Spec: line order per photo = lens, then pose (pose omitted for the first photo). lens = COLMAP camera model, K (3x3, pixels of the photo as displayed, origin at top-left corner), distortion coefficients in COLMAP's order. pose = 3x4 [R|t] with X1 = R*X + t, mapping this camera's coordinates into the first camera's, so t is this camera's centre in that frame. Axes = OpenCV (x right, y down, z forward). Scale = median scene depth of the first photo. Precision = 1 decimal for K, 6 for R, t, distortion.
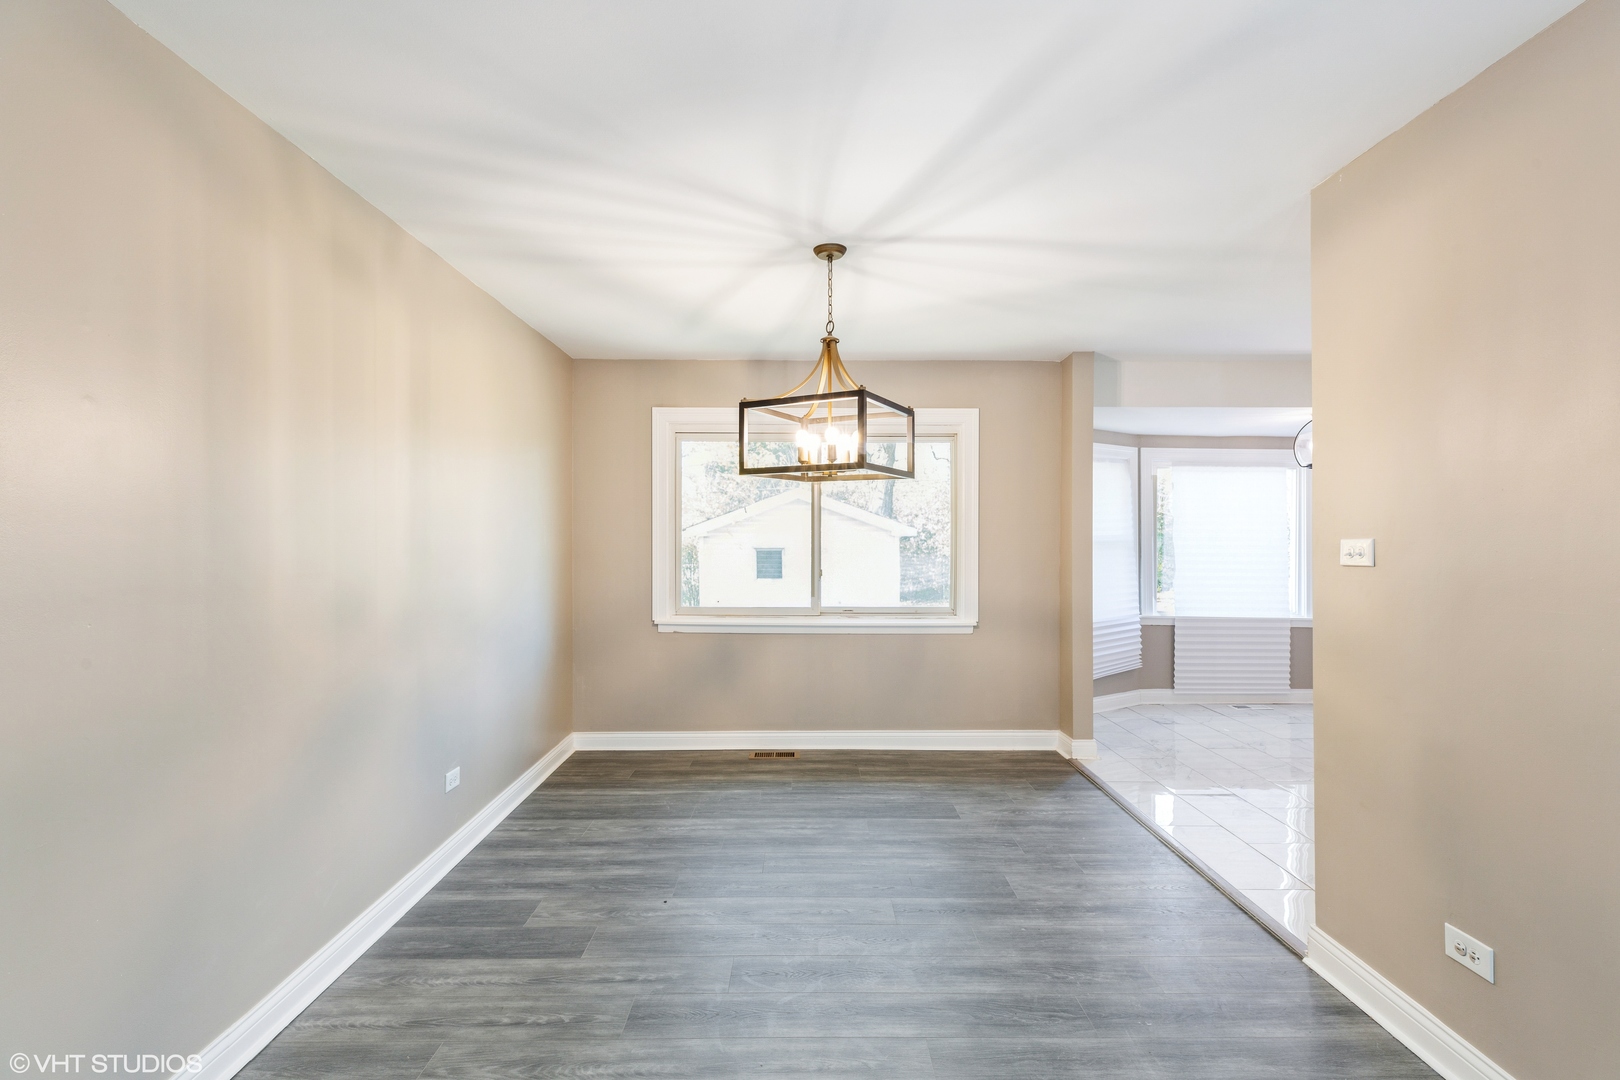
lens RADIAL K [[734.5, 0, 816.0], [0, 734.5, 521.7], [0, 0, 1]] dist [0.008726, -0.000209]
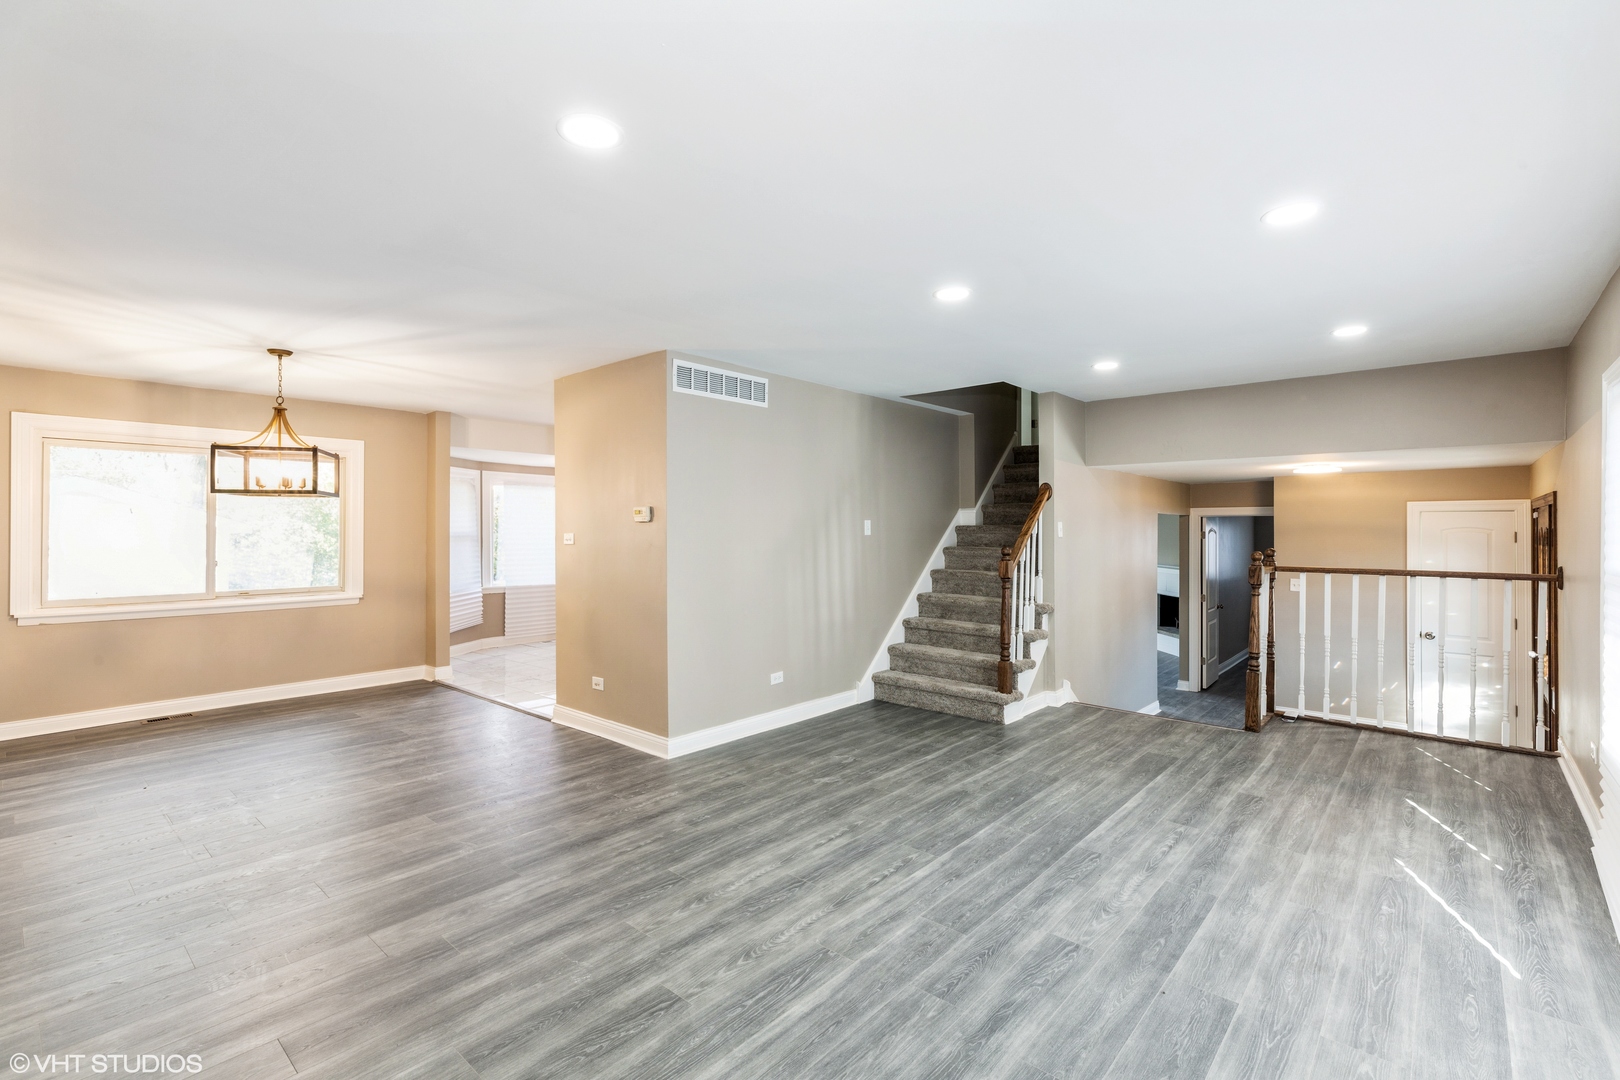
lens RADIAL K [[743.0, 0, 816.3], [0, 743.0, 538.5], [0, 0, 1]] dist [0.003753, 0.000309]
pose [[0.673032, -0.010452, 0.739540, -0.270332], [-0.010600, 0.999661, 0.023775, -0.013432], [-0.739537, -0.023841, 0.672693, -0.642928]]
